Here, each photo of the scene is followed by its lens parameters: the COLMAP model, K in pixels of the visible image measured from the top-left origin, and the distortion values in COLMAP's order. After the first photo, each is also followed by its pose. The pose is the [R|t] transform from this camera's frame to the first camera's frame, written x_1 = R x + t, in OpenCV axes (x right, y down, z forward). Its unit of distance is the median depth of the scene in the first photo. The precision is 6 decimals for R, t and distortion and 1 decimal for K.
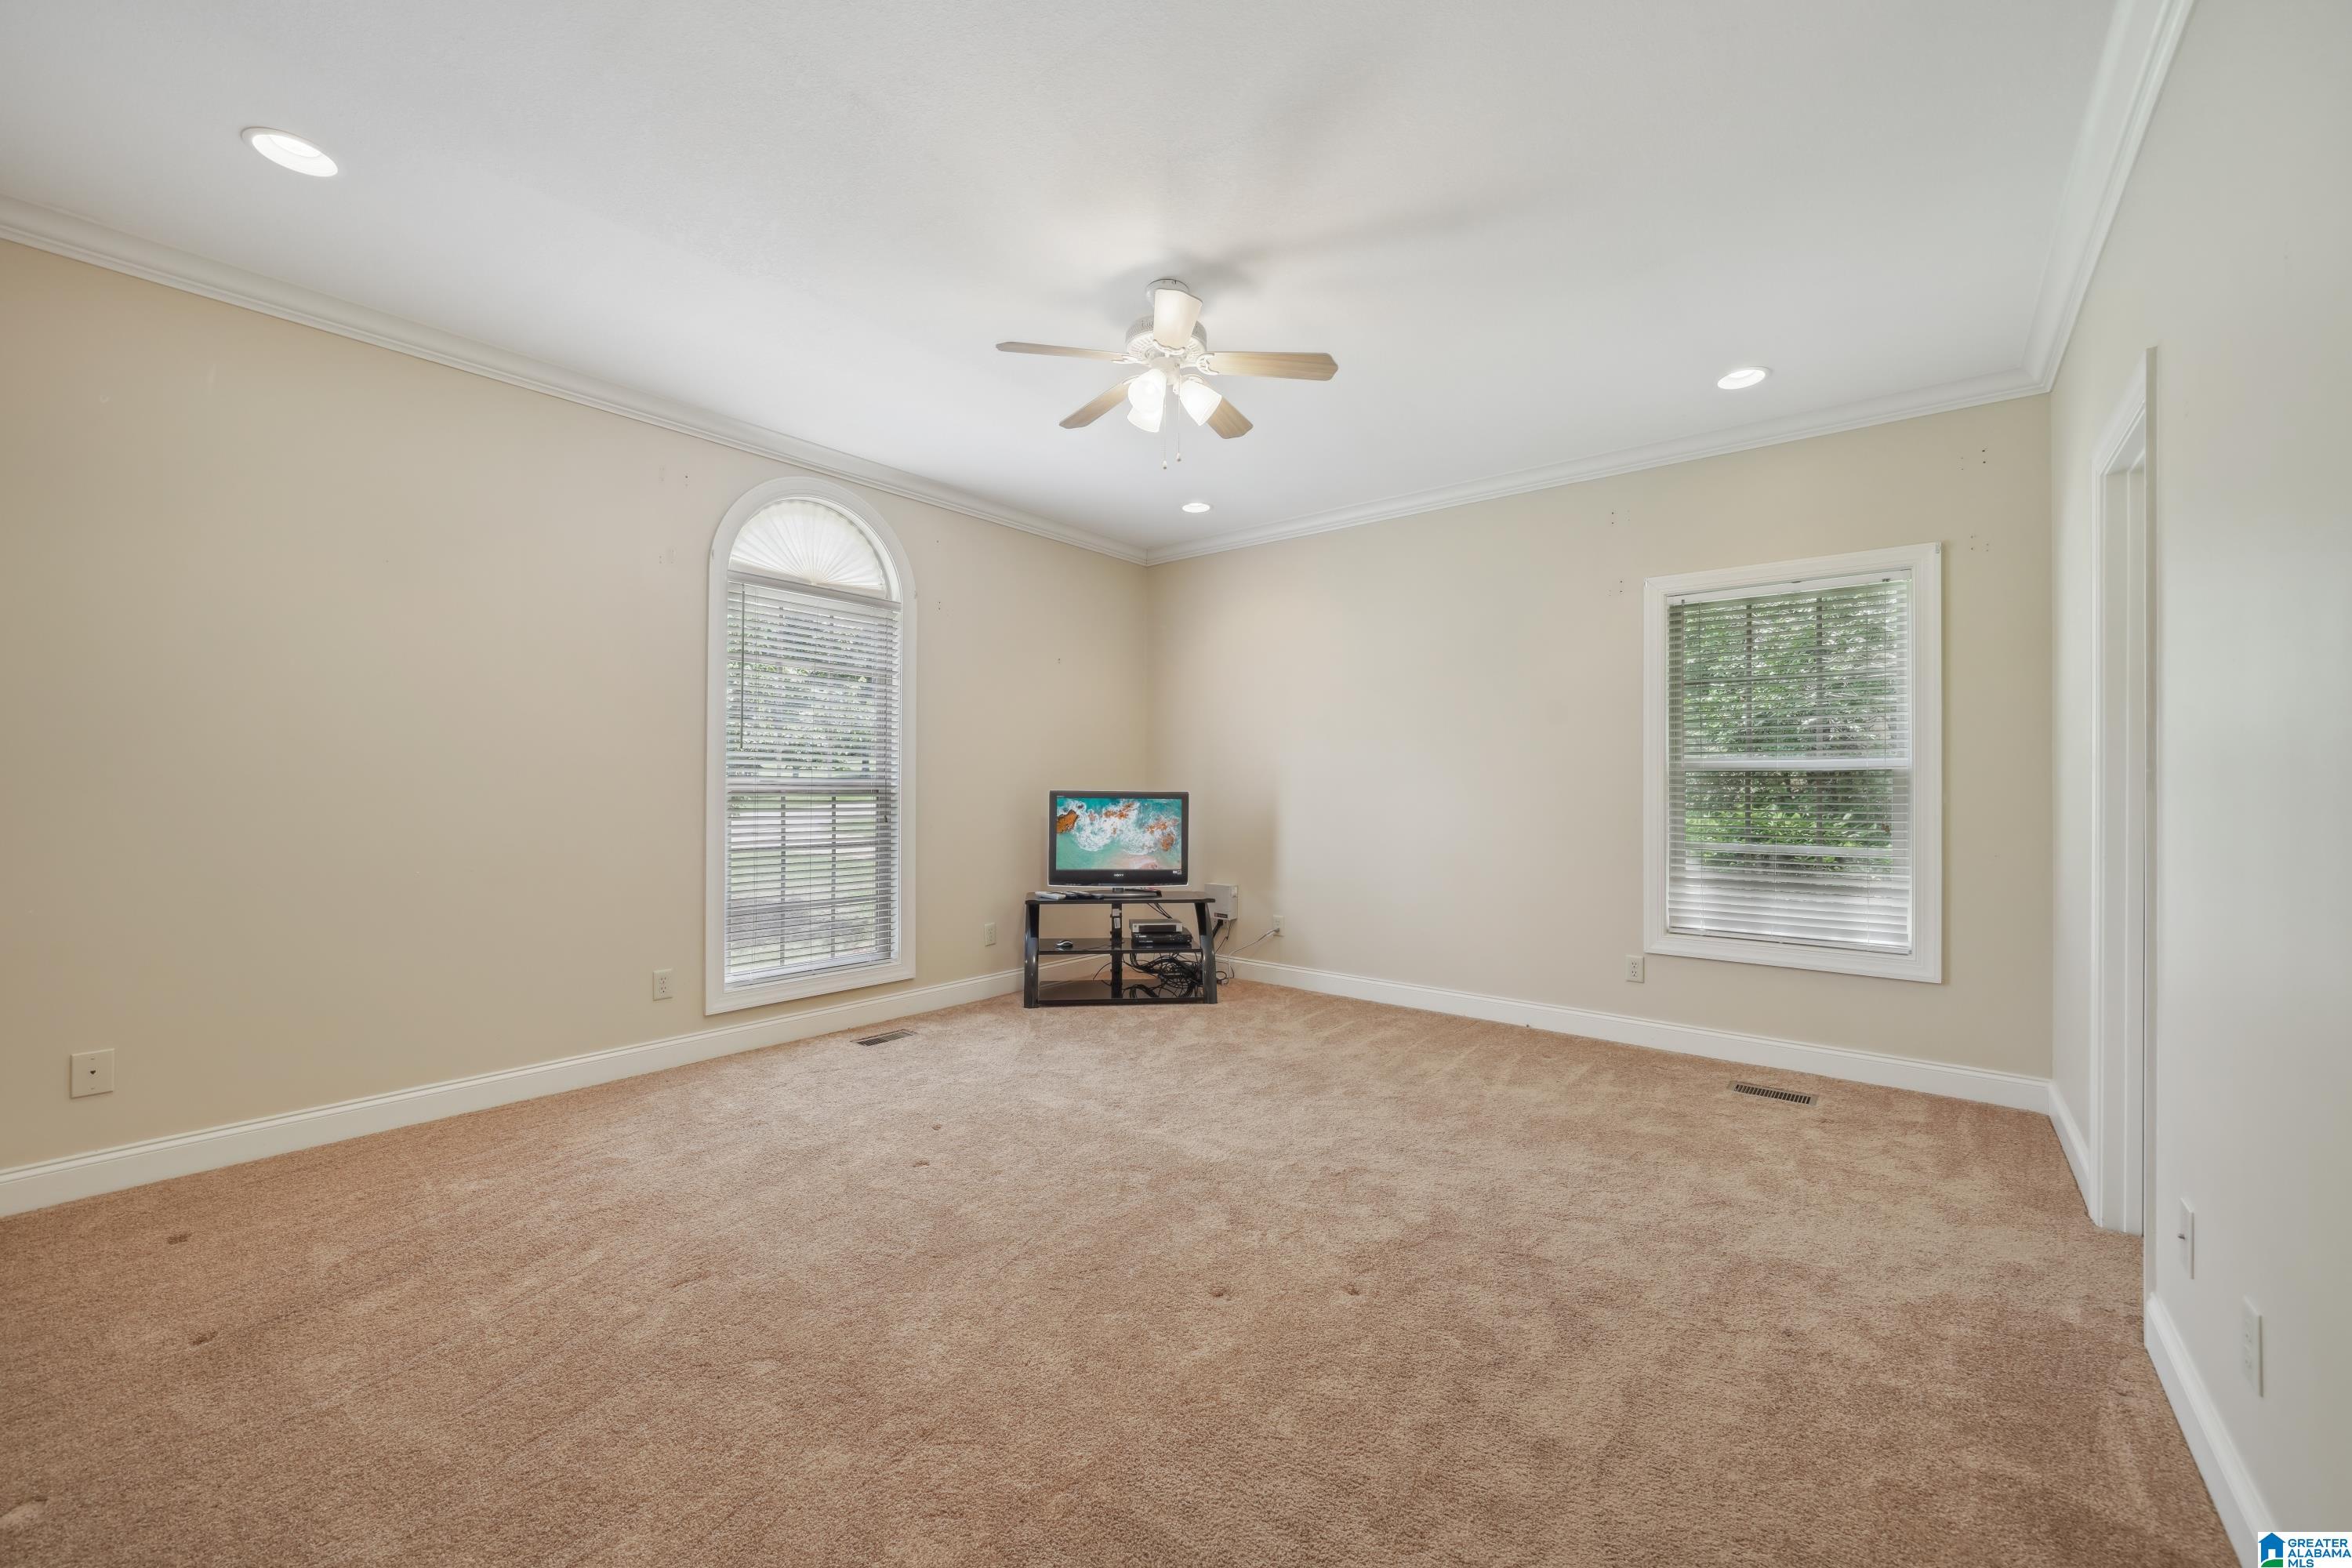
lens RADIAL K [[921.8, 0, 1179.5], [0, 921.8, 777.3], [0, 0, 1]] dist [-0.012512, -0.000311]
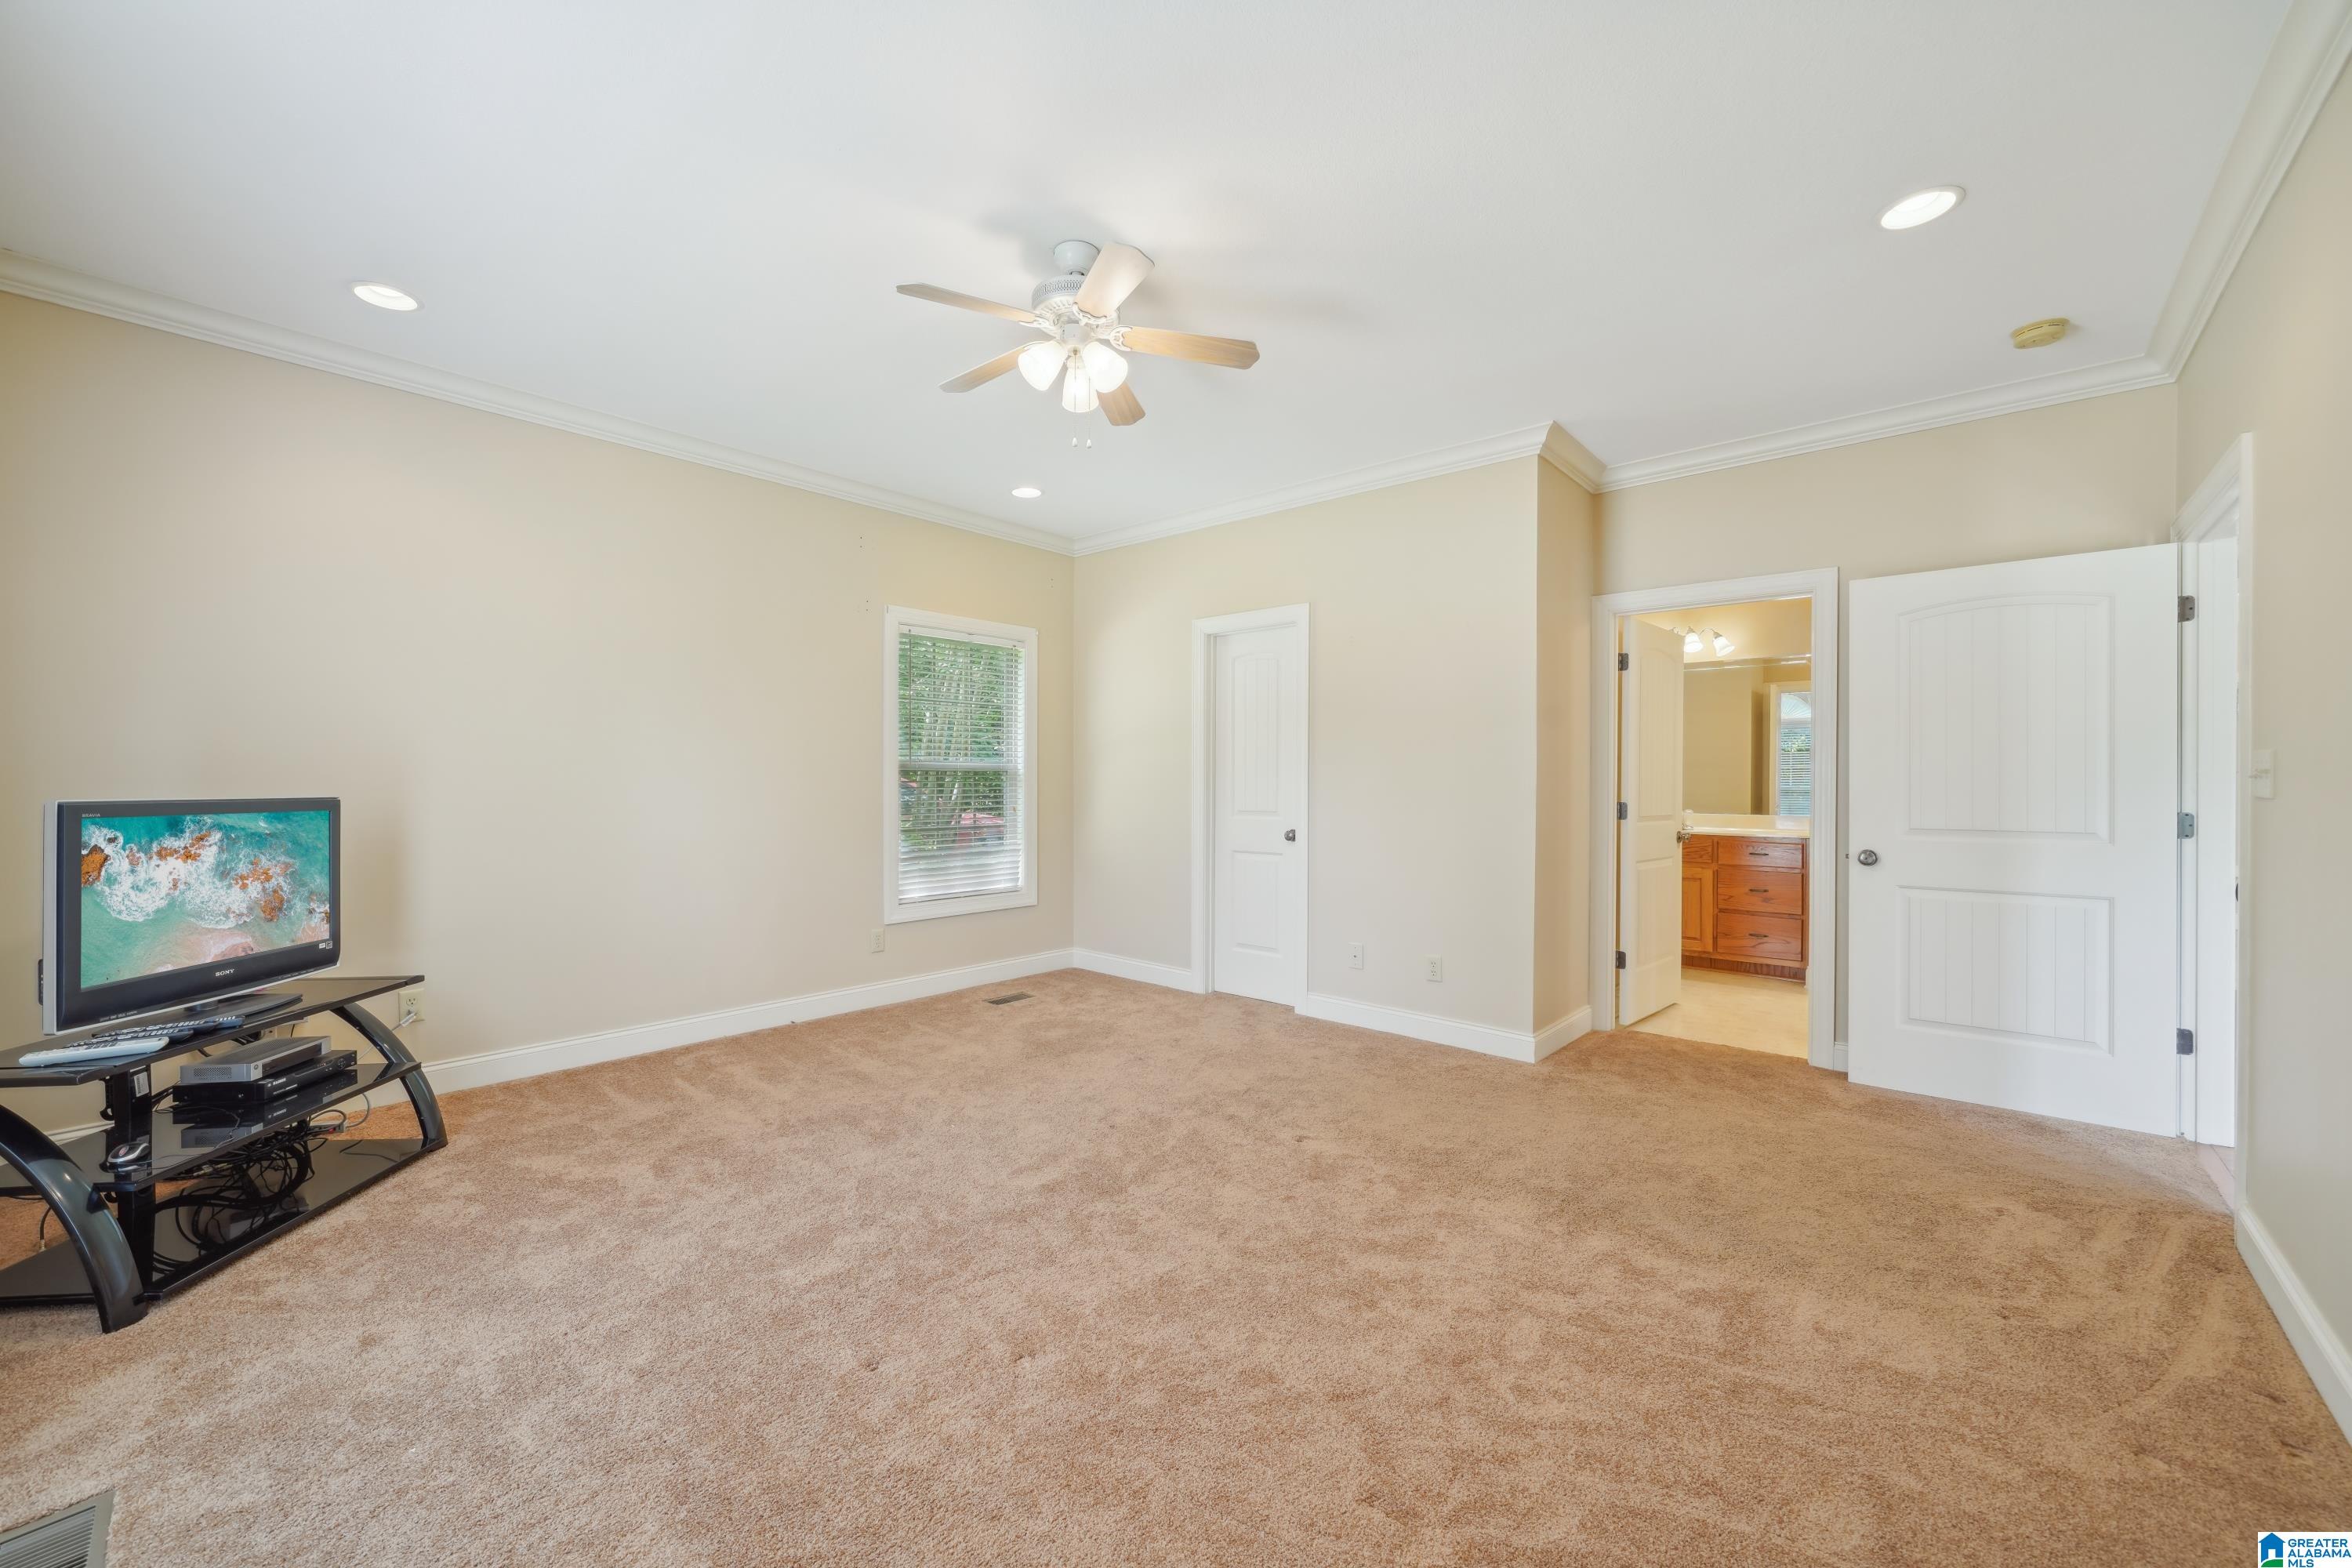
lens RADIAL K [[946.5, 0, 1168.4], [0, 946.5, 768.5], [0, 0, 1]] dist [0.003283, 0.000168]
pose [[0.023501, 0.002515, 0.999721, -0.698675], [-0.016103, 0.999868, -0.002137, -0.010909], [-0.999594, -0.016048, 0.023538, 0.623746]]
